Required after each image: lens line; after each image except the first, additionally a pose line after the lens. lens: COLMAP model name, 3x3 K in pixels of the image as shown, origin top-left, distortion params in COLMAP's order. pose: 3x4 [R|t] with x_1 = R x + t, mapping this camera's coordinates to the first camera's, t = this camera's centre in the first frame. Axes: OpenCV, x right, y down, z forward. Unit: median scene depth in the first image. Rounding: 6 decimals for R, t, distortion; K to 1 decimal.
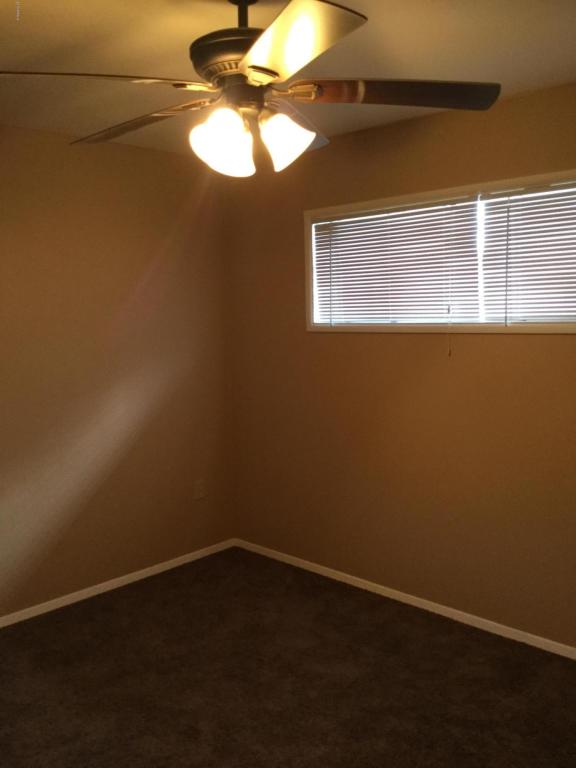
lens RADIAL K [[701.2, 0, 288.0], [0, 701.2, 384.0], [0, 0, 1]] dist [0.124252, -0.271569]
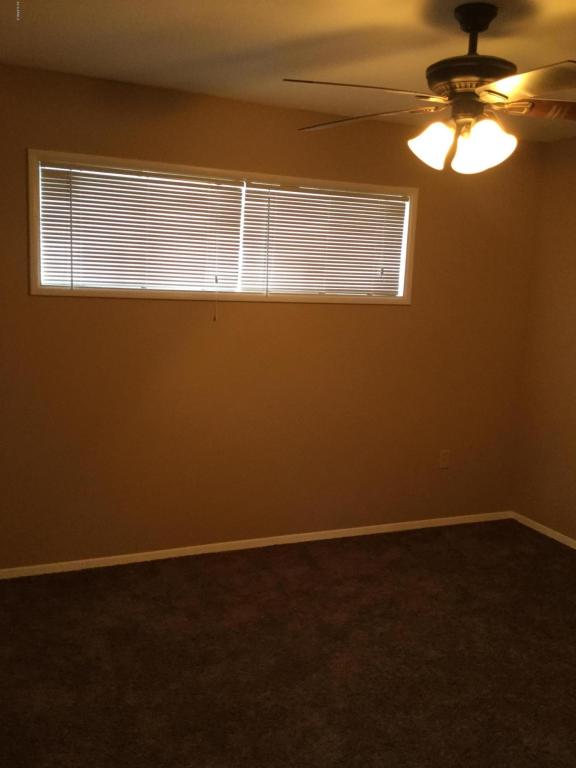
lens RADIAL K [[701.2, 0, 288.0], [0, 701.2, 384.0], [0, 0, 1]] dist [0.124252, -0.271569]
pose [[0.374091, -0.103189, 0.921633, -0.769680], [0.050060, 0.994588, 0.091038, -0.036196], [-0.926040, 0.012081, 0.377232, 0.474200]]
